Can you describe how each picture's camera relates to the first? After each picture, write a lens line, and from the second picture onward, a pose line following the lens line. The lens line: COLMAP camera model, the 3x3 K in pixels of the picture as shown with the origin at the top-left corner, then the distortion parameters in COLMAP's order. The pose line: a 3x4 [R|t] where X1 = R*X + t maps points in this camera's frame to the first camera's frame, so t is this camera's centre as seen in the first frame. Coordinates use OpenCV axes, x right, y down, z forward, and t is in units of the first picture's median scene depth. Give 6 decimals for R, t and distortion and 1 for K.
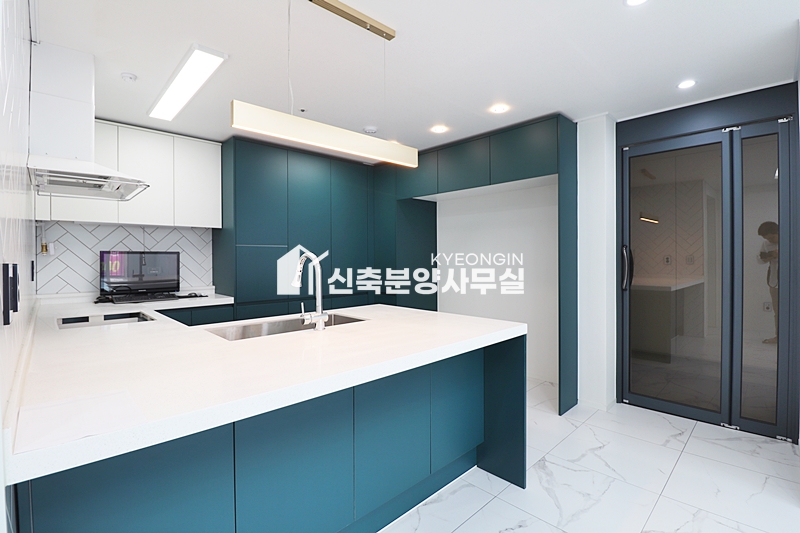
lens RADIAL K [[368.8, 0, 391.4], [0, 368.8, 264.4], [0, 0, 1]] dist [-0.000925, -0.012211]
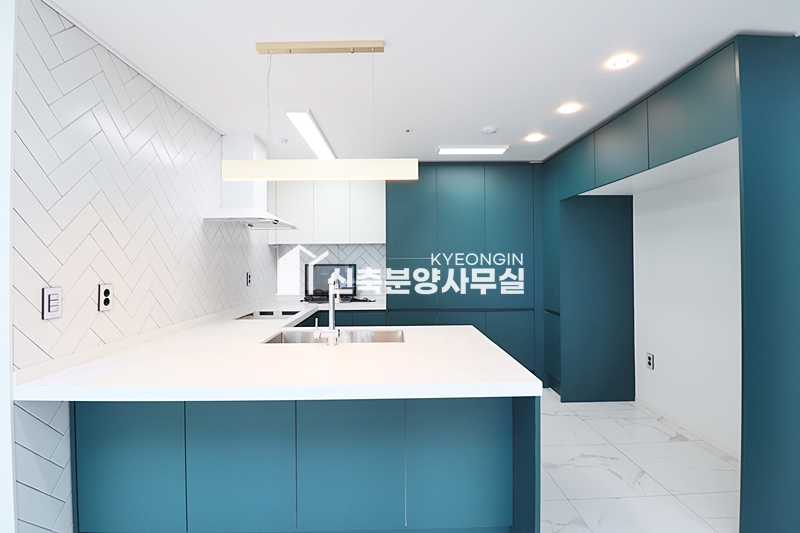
lens RADIAL K [[368.8, 0, 402.7], [0, 368.8, 263.8], [0, 0, 1]] dist [-0.000925, -0.012211]
pose [[0.743628, 0.002845, -0.668588, 0.485521], [-0.008967, 0.999943, -0.005719, -0.039333], [0.668534, 0.010248, 0.743611, 0.236547]]
